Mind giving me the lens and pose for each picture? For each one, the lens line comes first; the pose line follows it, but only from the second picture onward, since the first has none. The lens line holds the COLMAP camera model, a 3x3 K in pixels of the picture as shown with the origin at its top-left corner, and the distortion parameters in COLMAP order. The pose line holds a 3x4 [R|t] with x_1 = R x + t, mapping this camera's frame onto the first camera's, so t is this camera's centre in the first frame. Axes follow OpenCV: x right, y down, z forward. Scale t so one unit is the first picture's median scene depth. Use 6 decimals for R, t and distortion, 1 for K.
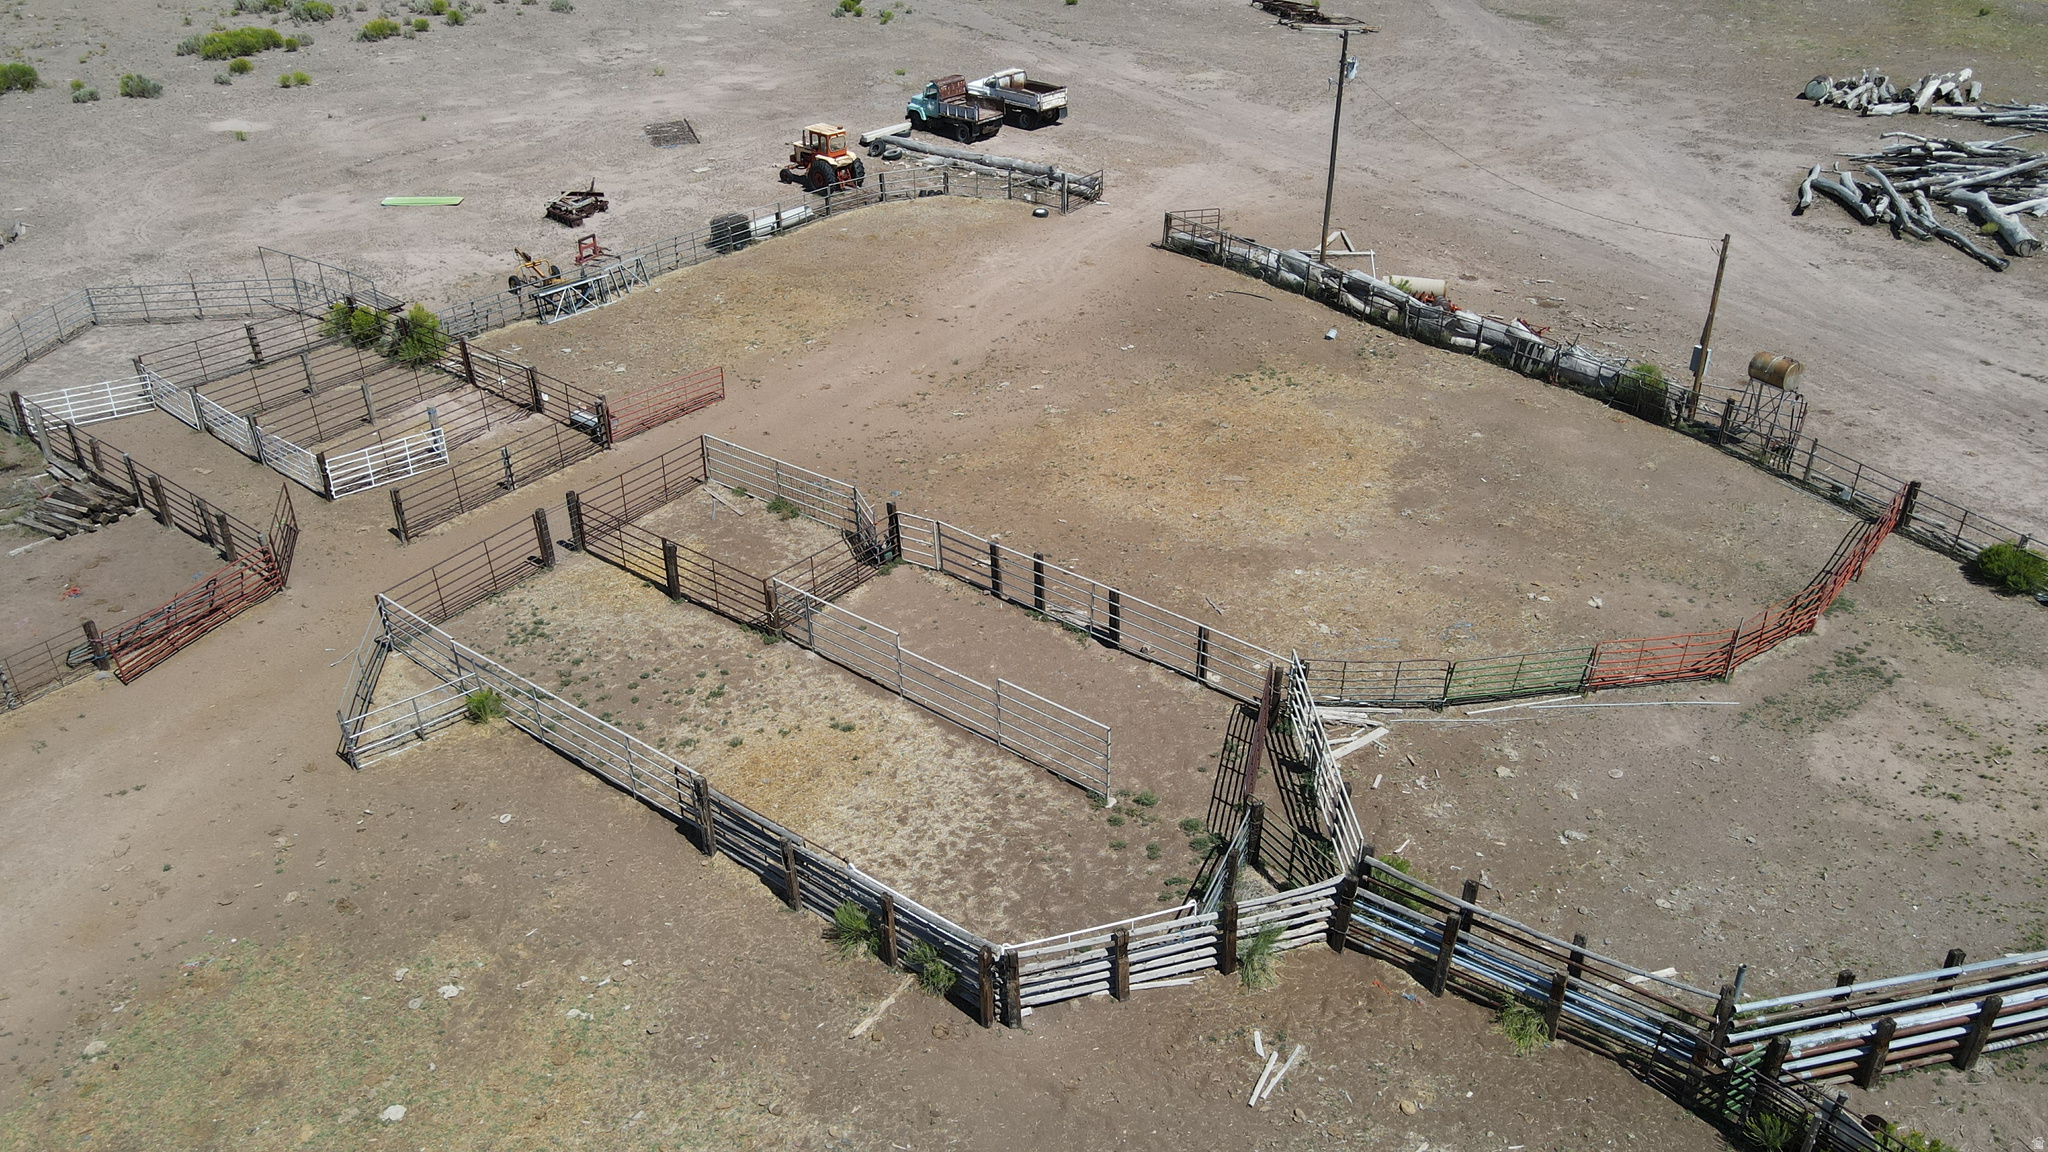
lens RADIAL K [[1512.7, 0, 1020.8], [0, 1512.7, 583.3], [0, 0, 1]] dist [0.001141, 0.022173]
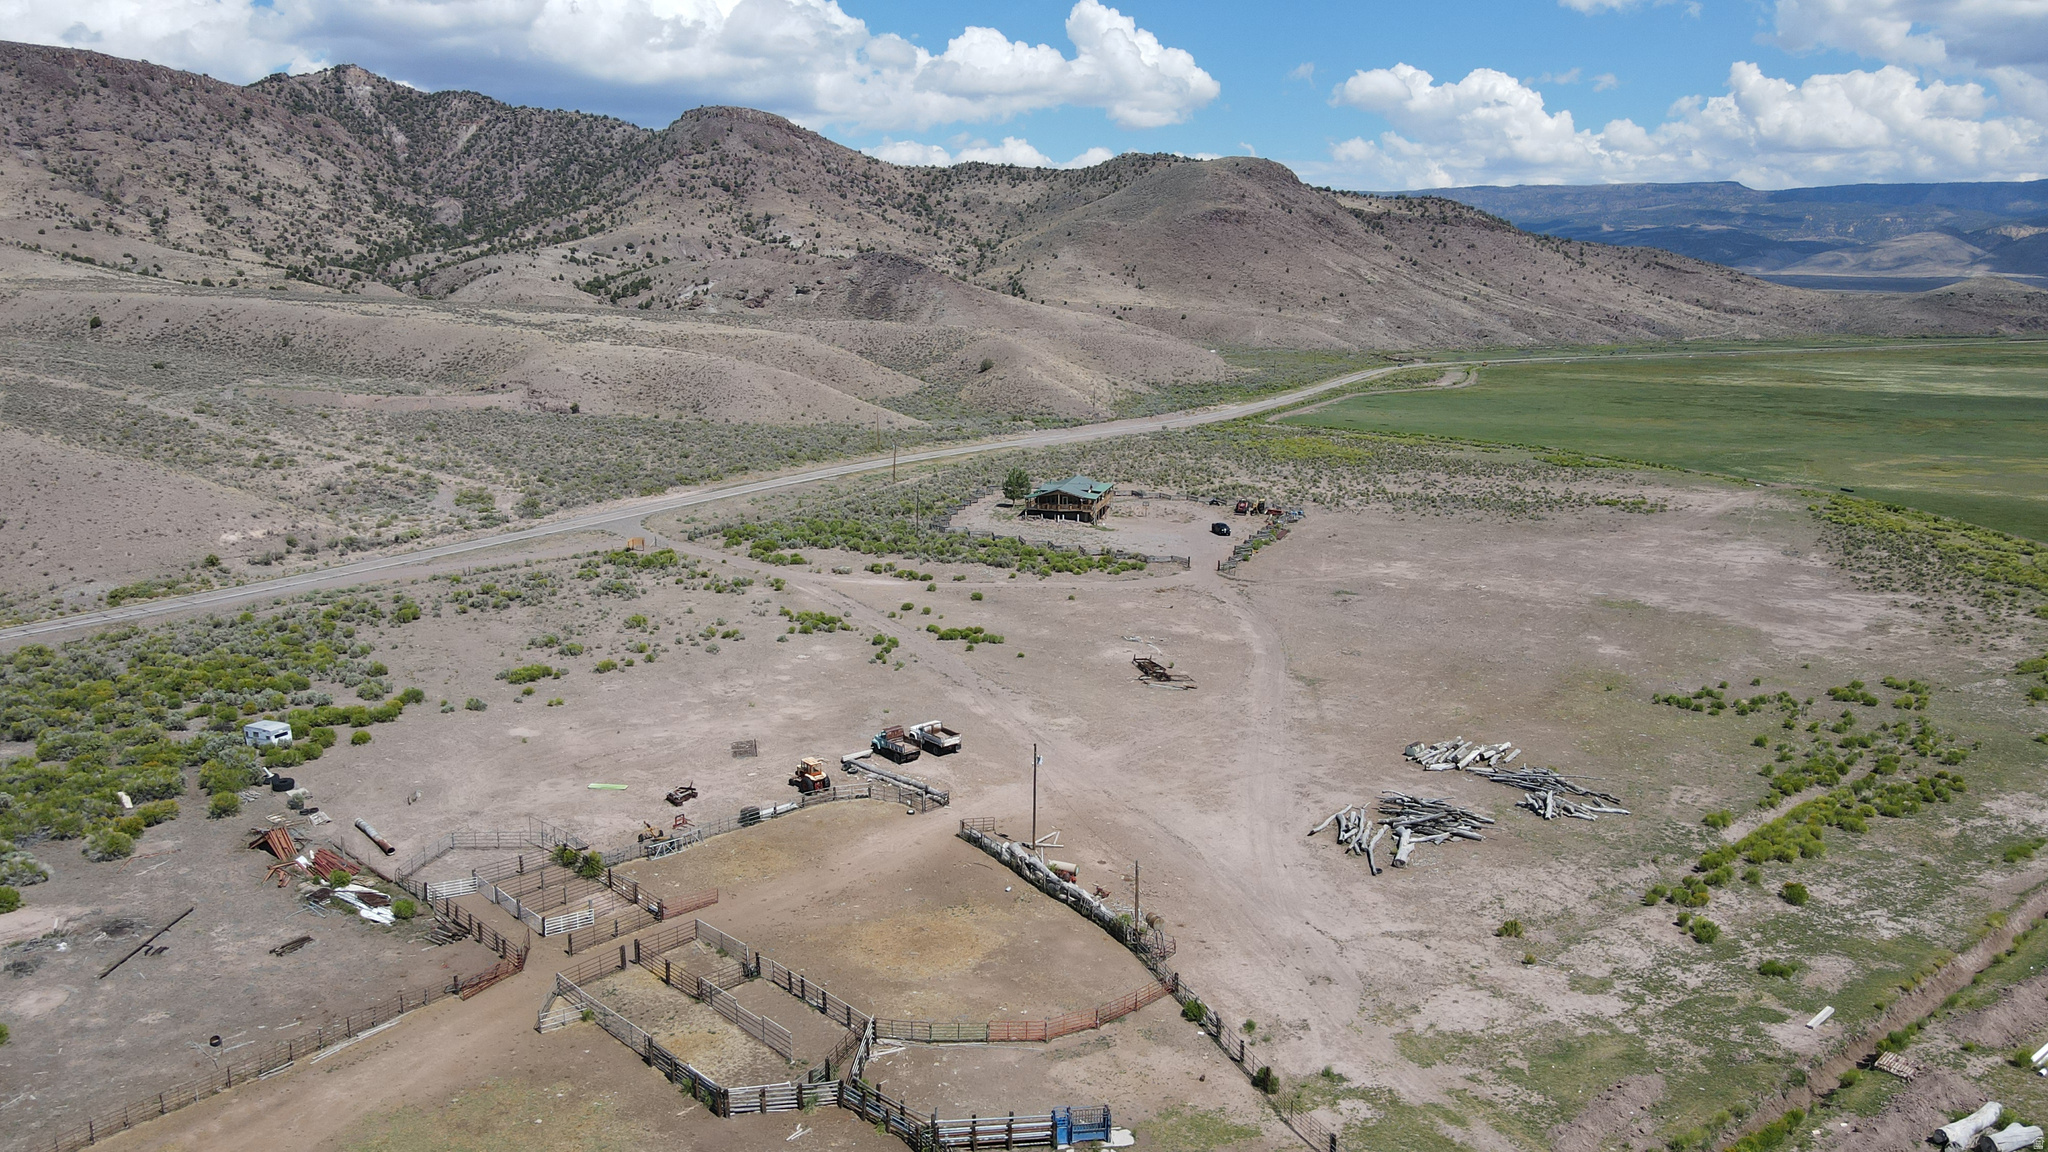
lens RADIAL K [[1512.7, 0, 1019.9], [0, 1512.7, 585.6], [0, 0, 1]] dist [0.001141, 0.022173]
pose [[0.991711, 0.038433, -0.122605, 0.437994], [-0.074463, 0.949546, -0.304659, 0.070633], [0.104711, 0.311263, 0.944537, -1.053904]]
